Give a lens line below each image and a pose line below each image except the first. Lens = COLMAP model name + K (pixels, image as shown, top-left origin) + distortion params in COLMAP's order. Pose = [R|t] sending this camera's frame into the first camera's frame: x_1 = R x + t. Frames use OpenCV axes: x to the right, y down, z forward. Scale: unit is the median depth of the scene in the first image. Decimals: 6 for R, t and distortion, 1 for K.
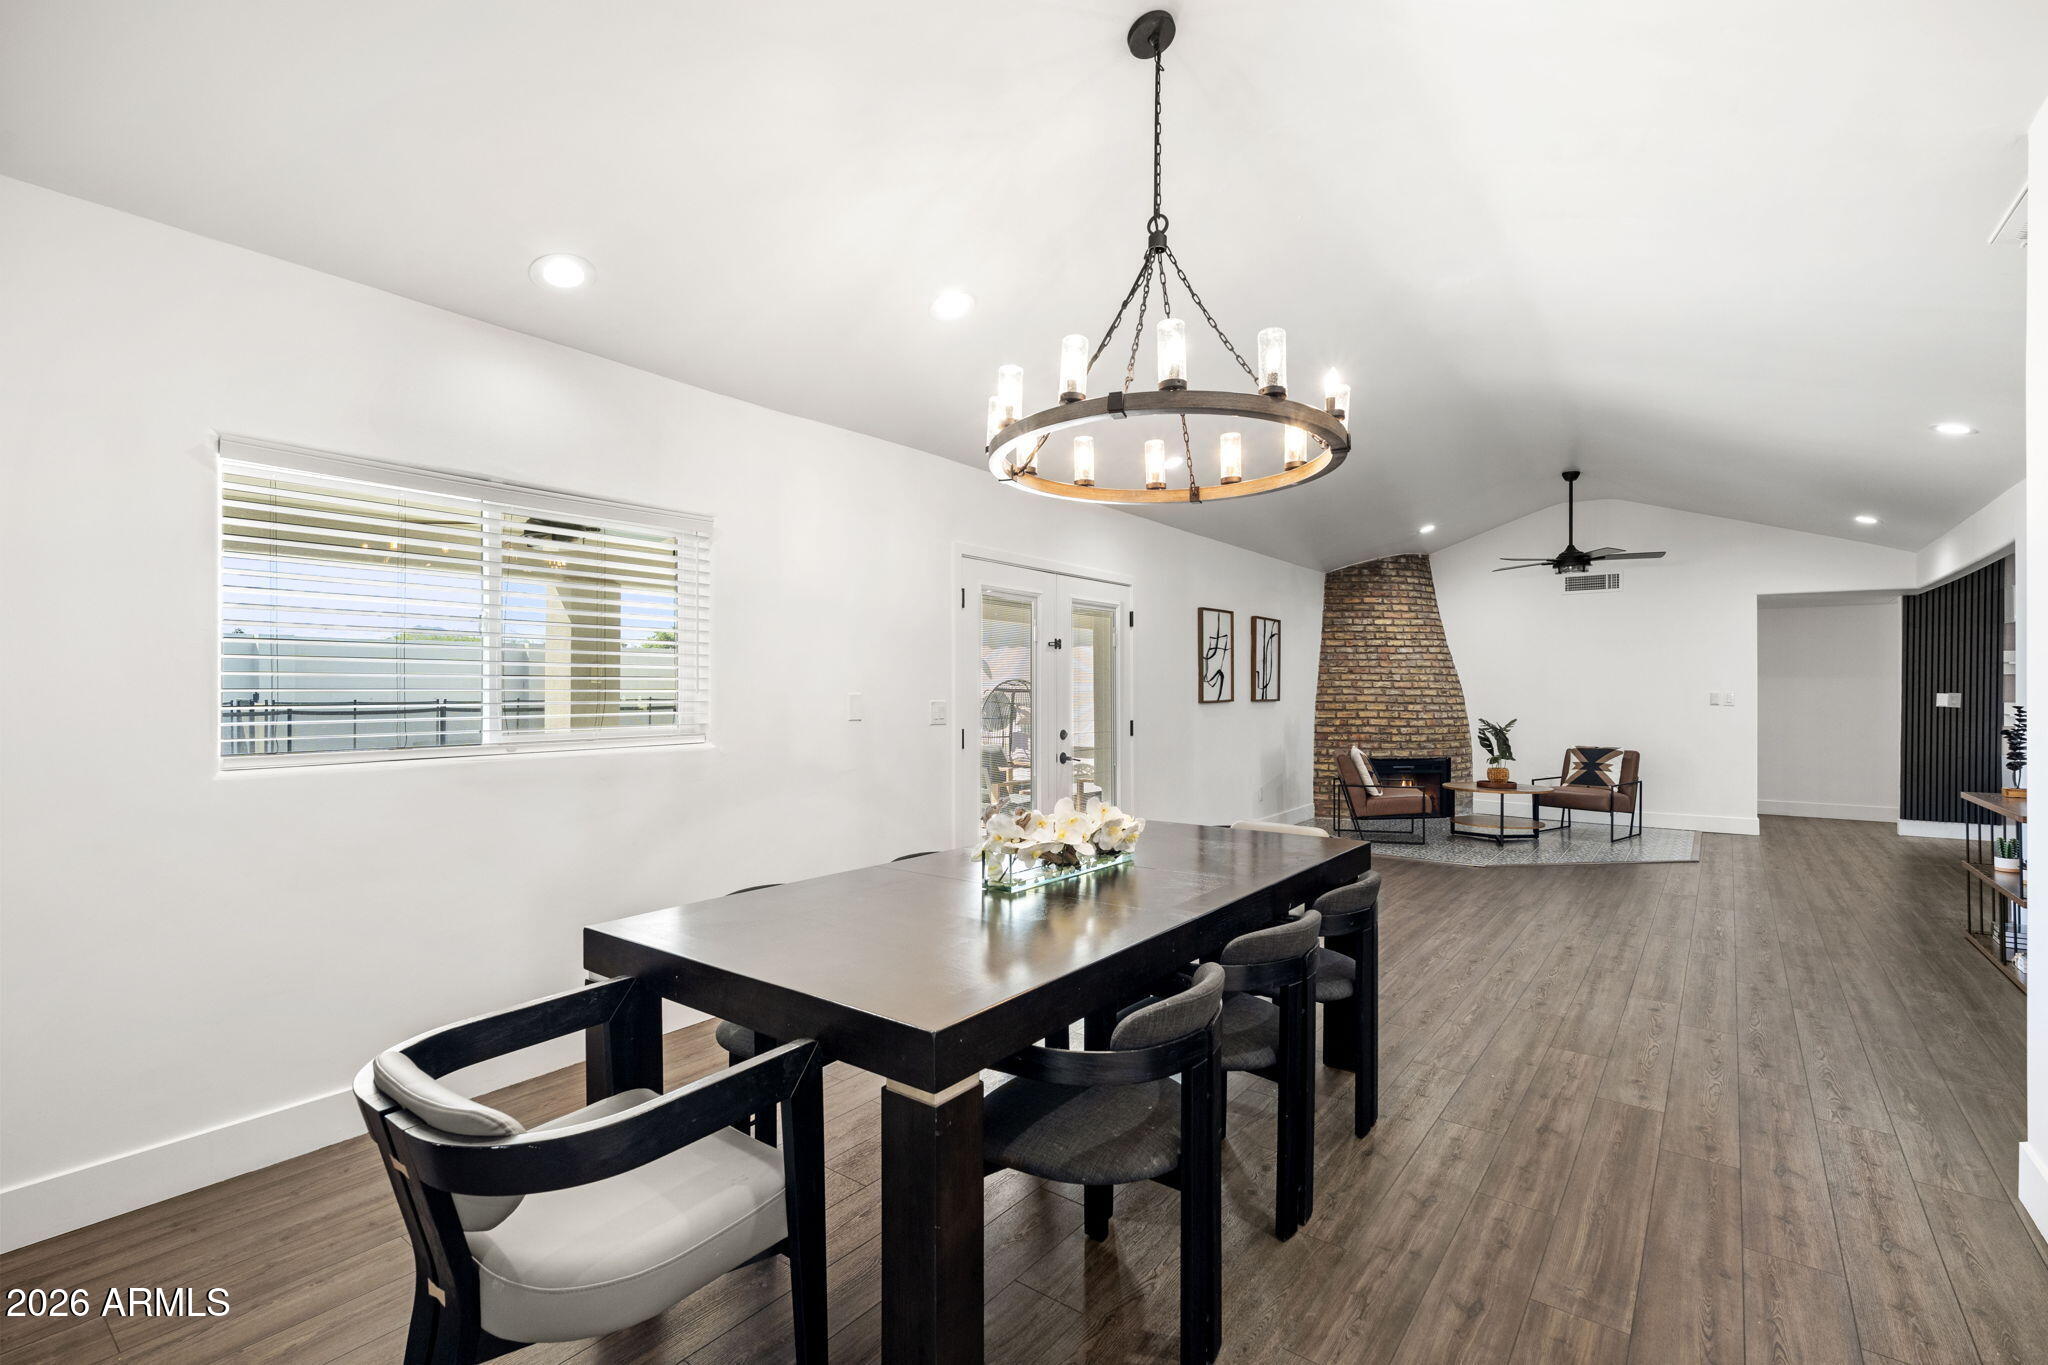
lens RADIAL K [[931.8, 0, 1024.0], [0, 931.8, 682.5], [0, 0, 1]] dist [-0.000305, -0.000118]
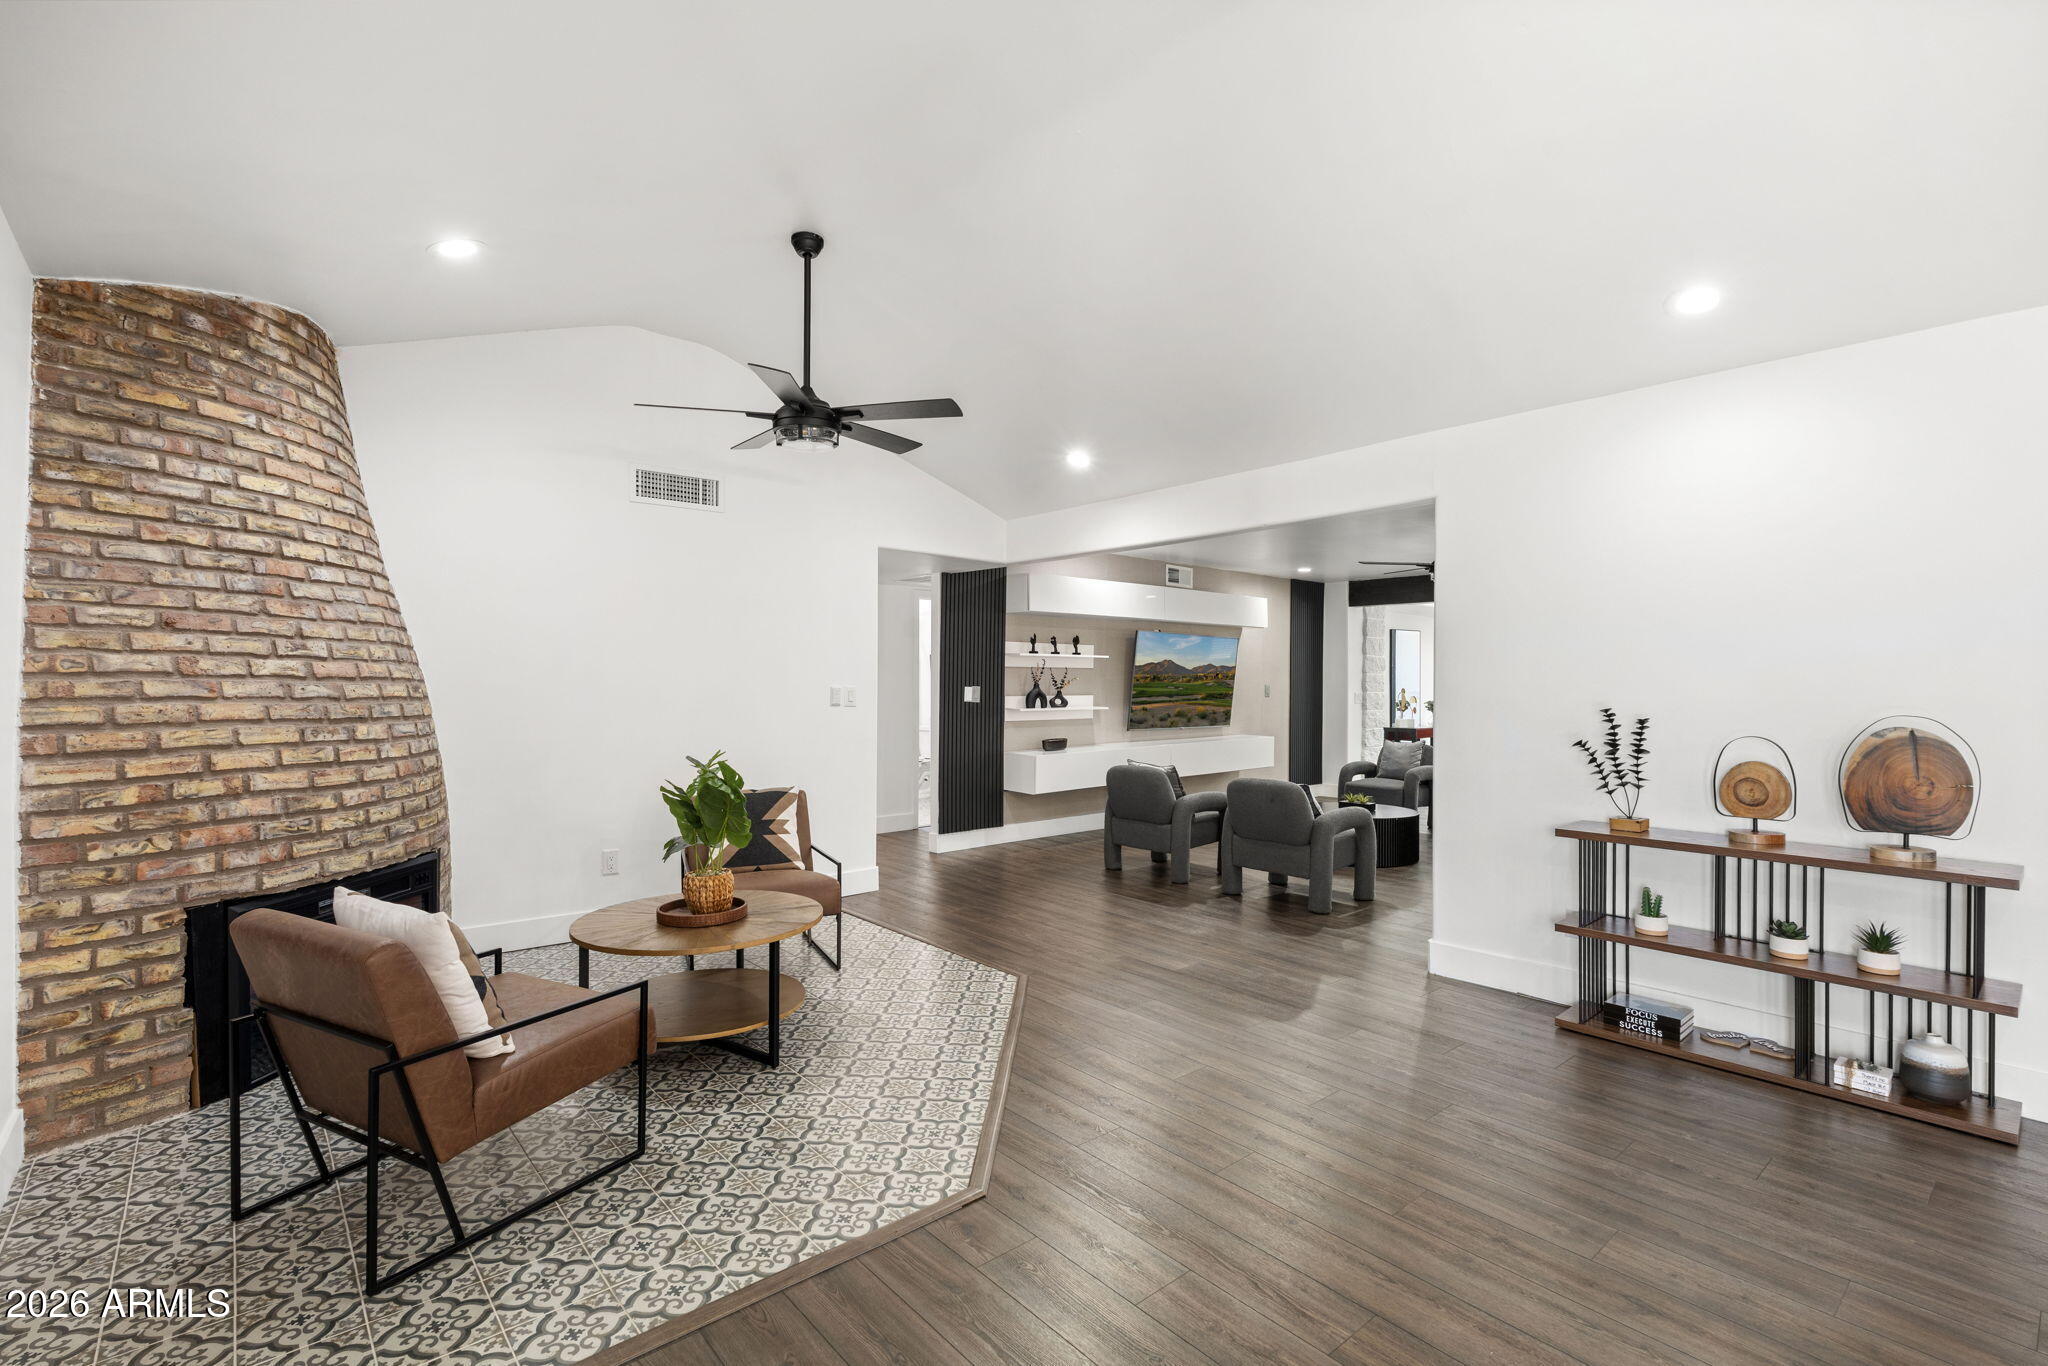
lens RADIAL K [[931.8, 0, 1024.0], [0, 931.8, 683.0], [0, 0, 1]] dist [-0.000305, -0.000118]
pose [[0.228023, -0.000916, 0.973655, 0.117697], [-0.009125, 0.999954, 0.003078, 0.004265], [-0.973613, -0.009586, 0.228004, 0.662418]]
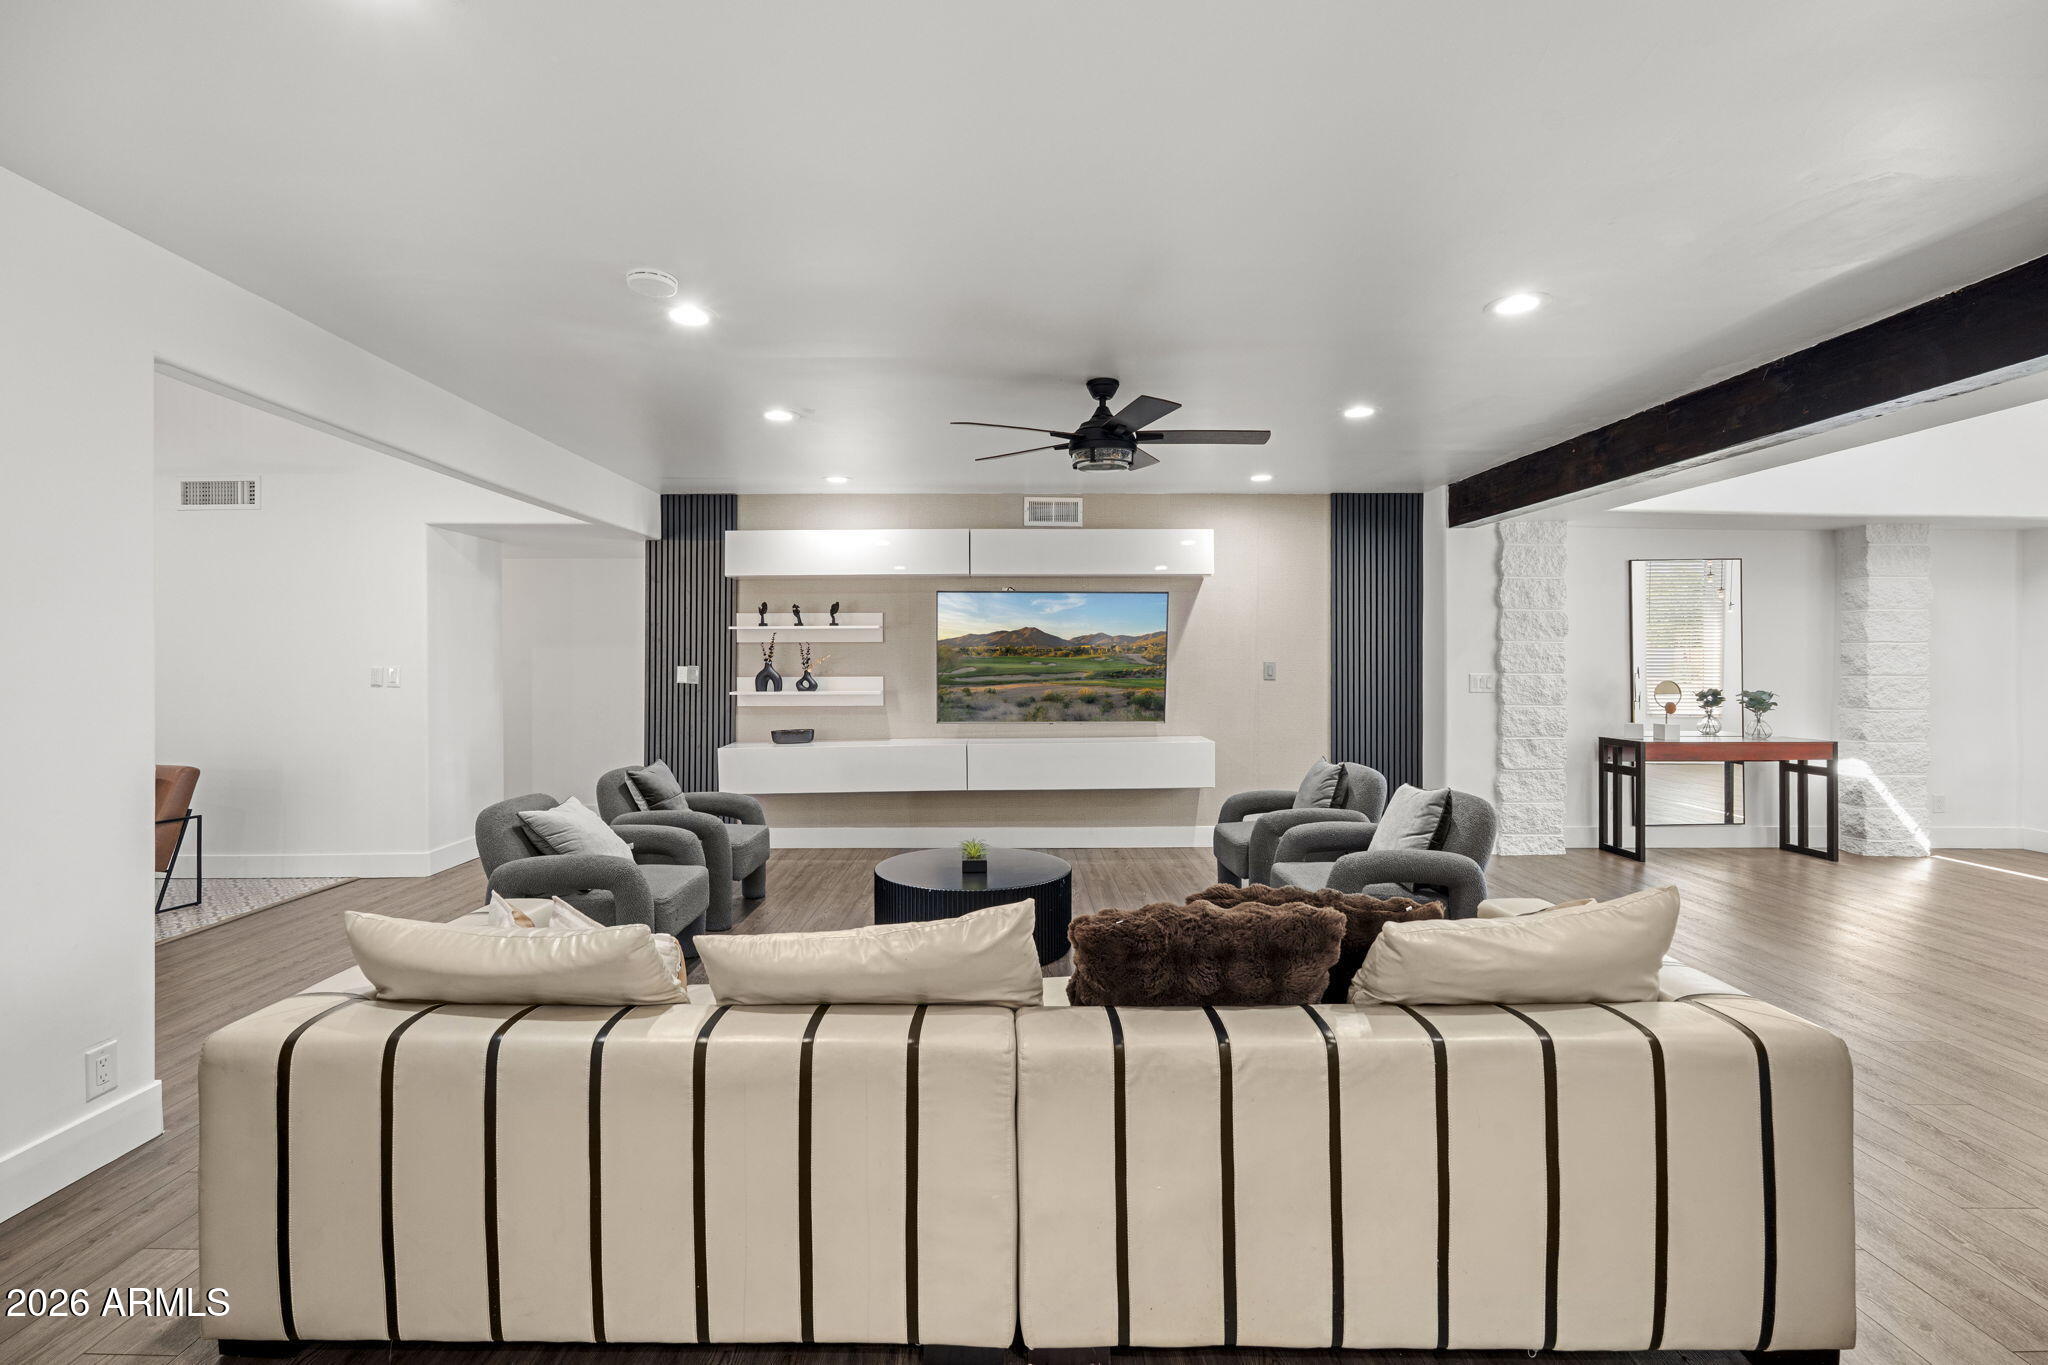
lens RADIAL K [[870.0, 0, 986.7], [0, 870.0, 680.0], [0, 0, 1]] dist [-0.000896, -0.000033]
pose [[0.817621, -0.018016, 0.575475, 0.685869], [0.001116, 0.999558, 0.029707, 0.001379], [-0.575756, -0.023647, 0.817279, 0.218708]]
